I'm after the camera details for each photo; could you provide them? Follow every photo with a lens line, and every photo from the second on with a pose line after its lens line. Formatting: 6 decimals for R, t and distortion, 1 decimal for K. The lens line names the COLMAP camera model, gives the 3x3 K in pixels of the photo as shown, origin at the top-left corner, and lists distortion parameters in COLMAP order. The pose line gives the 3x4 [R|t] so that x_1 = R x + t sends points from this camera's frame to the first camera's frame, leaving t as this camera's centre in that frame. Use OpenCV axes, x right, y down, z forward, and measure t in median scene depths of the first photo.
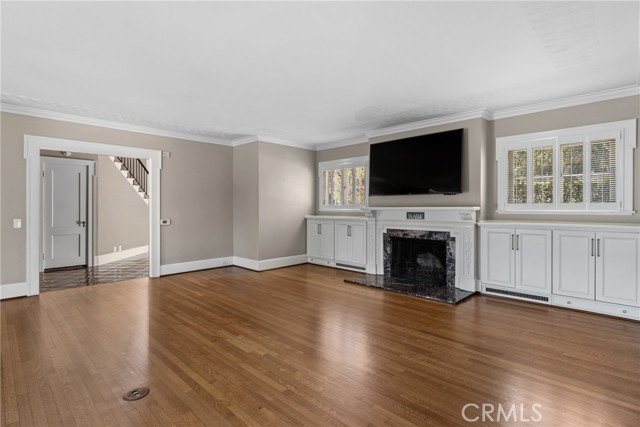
lens RADIAL K [[321.3, 0, 315.9], [0, 321.3, 206.9], [0, 0, 1]] dist [0.000548, 0.000072]
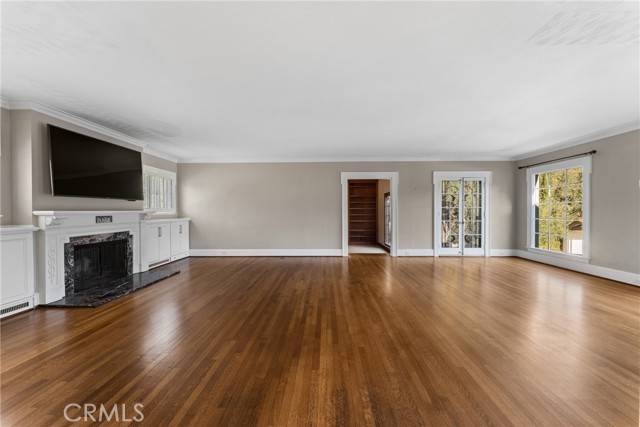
lens RADIAL K [[251.7, 0, 317.8], [0, 251.7, 214.8], [0, 0, 1]] dist [-0.001137, -0.000030]
pose [[-0.680334, 0.001200, 0.732901, -0.737758], [0.016412, 0.999773, 0.013597, 0.013621], [-0.732718, 0.021279, -0.680199, 1.057498]]
